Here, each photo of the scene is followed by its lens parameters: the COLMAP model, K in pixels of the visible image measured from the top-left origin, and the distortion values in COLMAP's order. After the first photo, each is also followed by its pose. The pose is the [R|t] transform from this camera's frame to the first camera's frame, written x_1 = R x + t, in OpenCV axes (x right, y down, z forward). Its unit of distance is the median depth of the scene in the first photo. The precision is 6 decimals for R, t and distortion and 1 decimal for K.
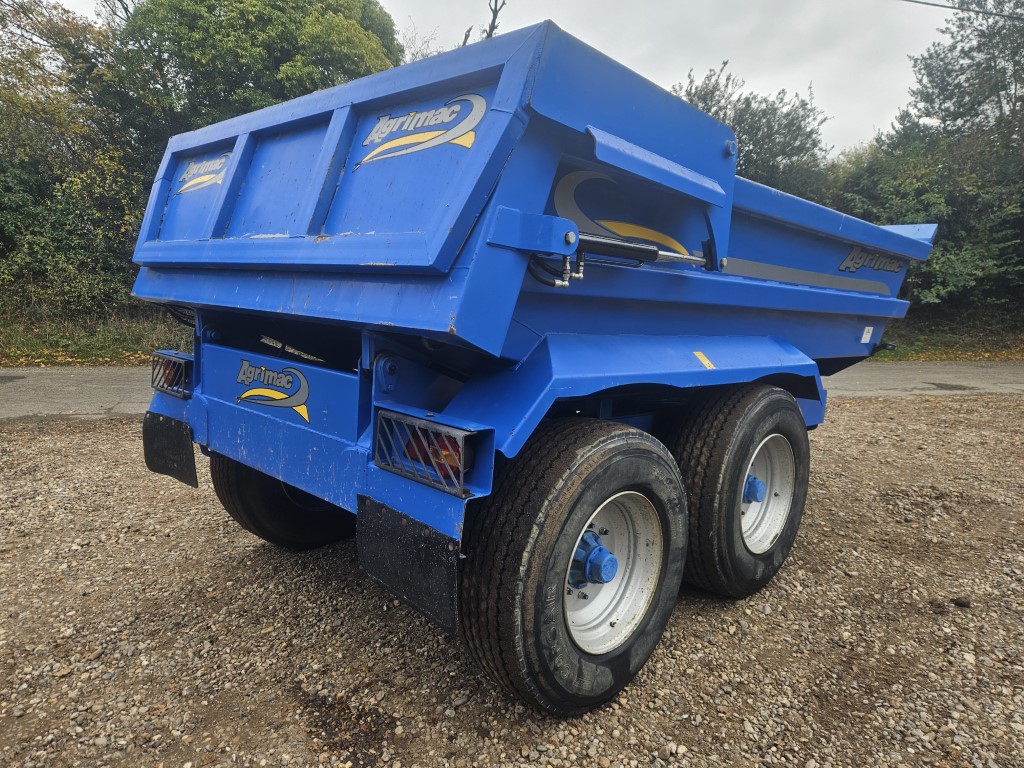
lens RADIAL K [[681.6, 0, 506.4], [0, 681.6, 377.5], [0, 0, 1]] dist [0.082531, -0.065881]
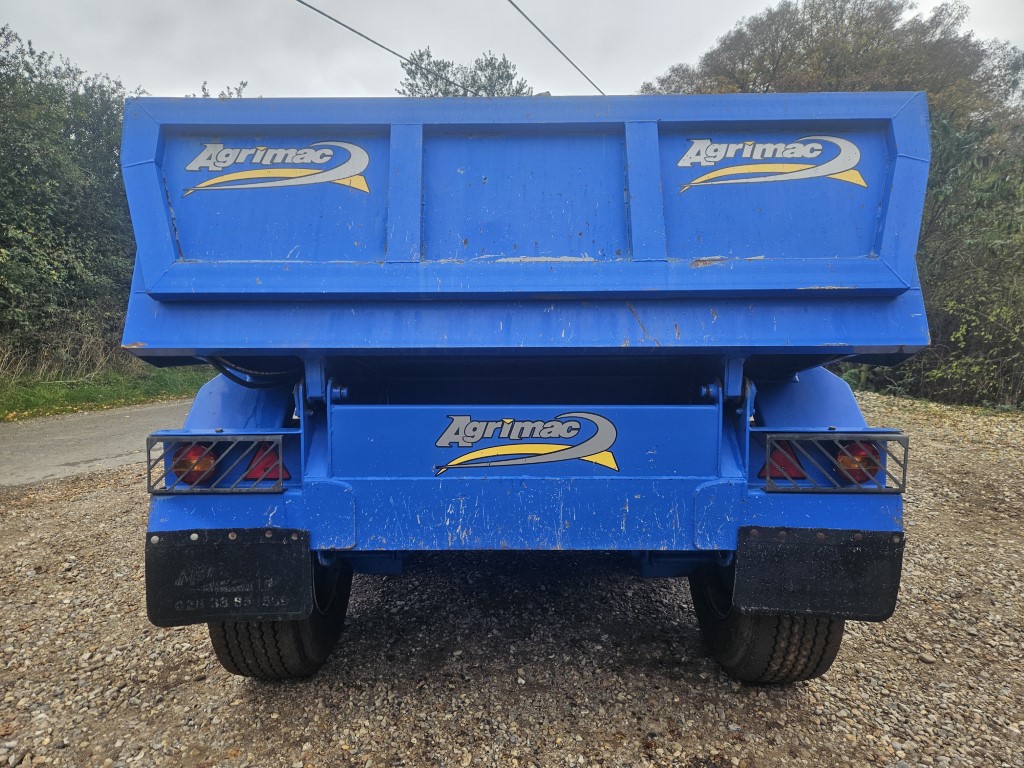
lens RADIAL K [[681.6, 0, 506.4], [0, 681.6, 377.5], [0, 0, 1]] dist [0.082531, -0.065881]
pose [[0.720335, -0.100107, 0.686365, -0.996238], [0.122906, 0.992294, 0.015738, -0.084671], [-0.682651, 0.073022, 0.727087, 0.457697]]
